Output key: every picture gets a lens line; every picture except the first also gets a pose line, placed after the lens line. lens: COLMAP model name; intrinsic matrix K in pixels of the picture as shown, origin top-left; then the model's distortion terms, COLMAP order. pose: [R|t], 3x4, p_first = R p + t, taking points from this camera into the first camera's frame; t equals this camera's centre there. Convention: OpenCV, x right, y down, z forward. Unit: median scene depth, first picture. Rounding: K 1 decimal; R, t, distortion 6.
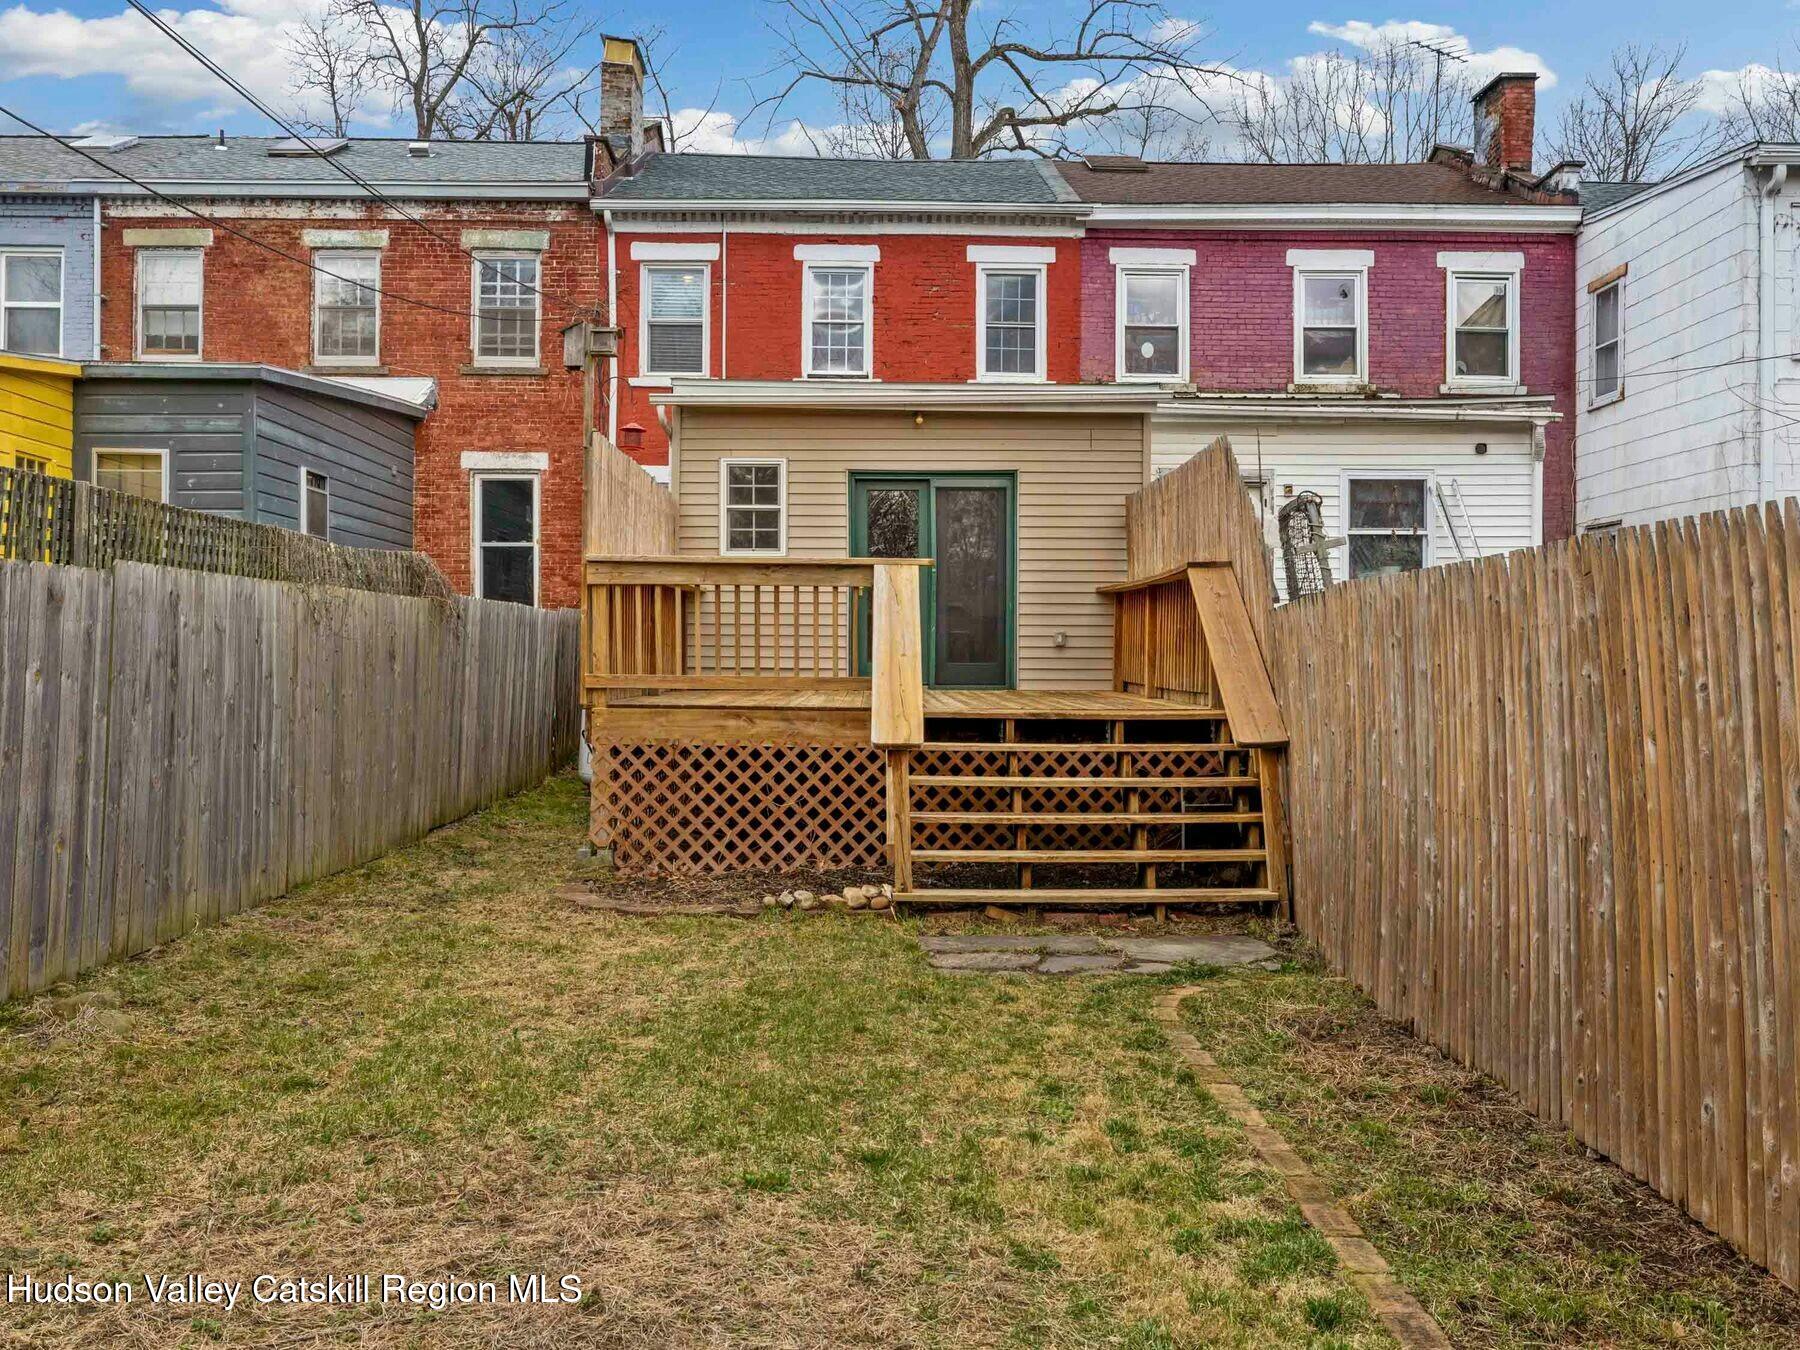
lens RADIAL K [[1622.7, 0, 901.6], [0, 1622.7, 635.9], [0, 0, 1]] dist [-0.004570, 0.007090]
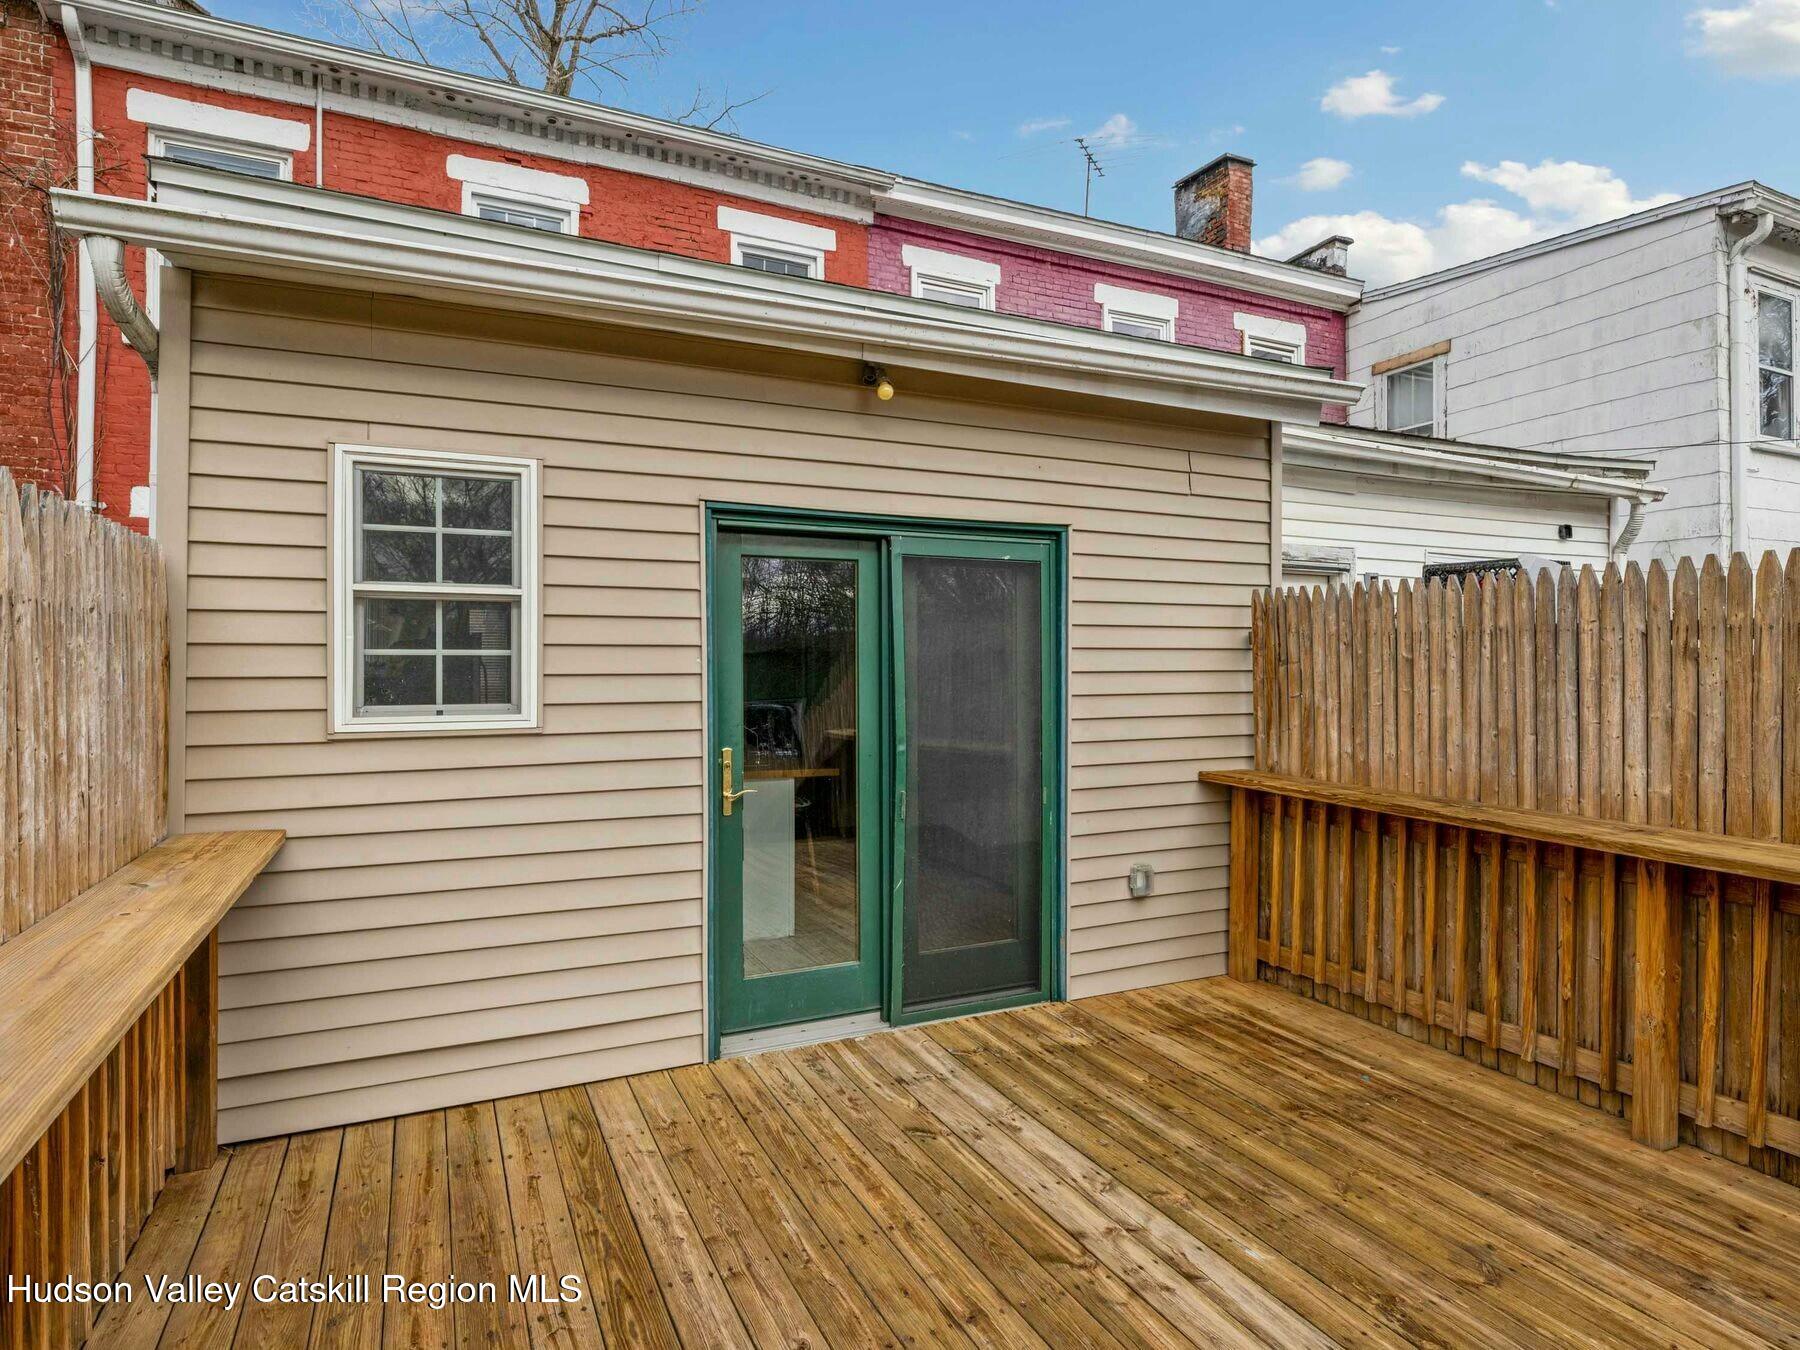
lens RADIAL K [[994.0, 0, 897.9], [0, 994.0, 663.3], [0, 0, 1]] dist [-0.005384, -0.000671]
pose [[0.908026, -0.003569, 0.418898, -0.091063], [-0.003993, 0.999845, 0.017175, -0.067403], [-0.418894, -0.017268, 0.907871, 0.759266]]
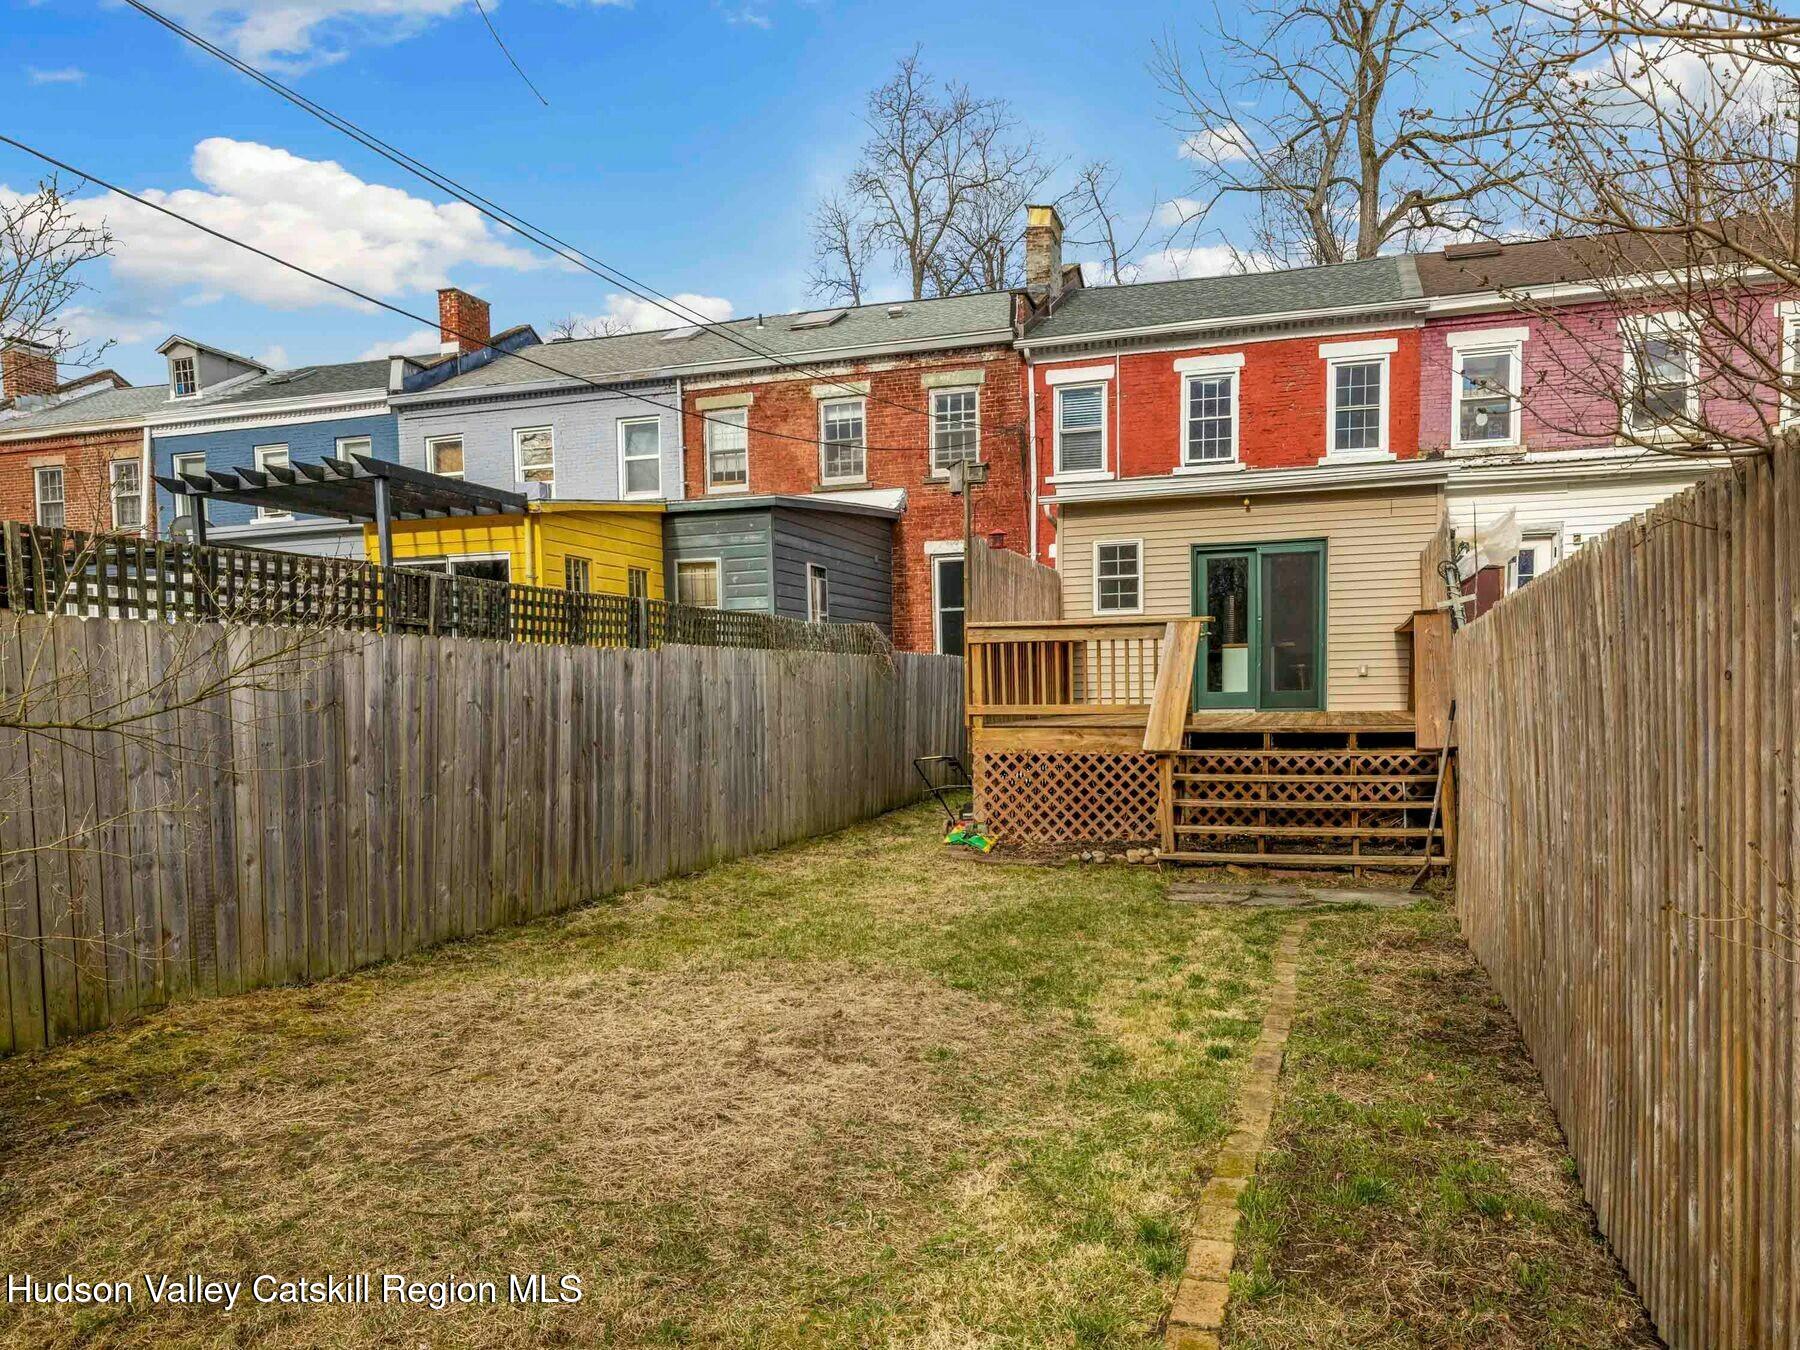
lens RADIAL K [[1366.1, 0, 852.7], [0, 1366.1, 791.6], [0, 0, 1]] dist [-0.001410, -0.002143]
pose [[0.934909, 0.004876, -0.354854, 0.103332], [0.026437, 0.996170, 0.083339, -0.003014], [0.353902, -0.087296, 0.931200, -0.135386]]
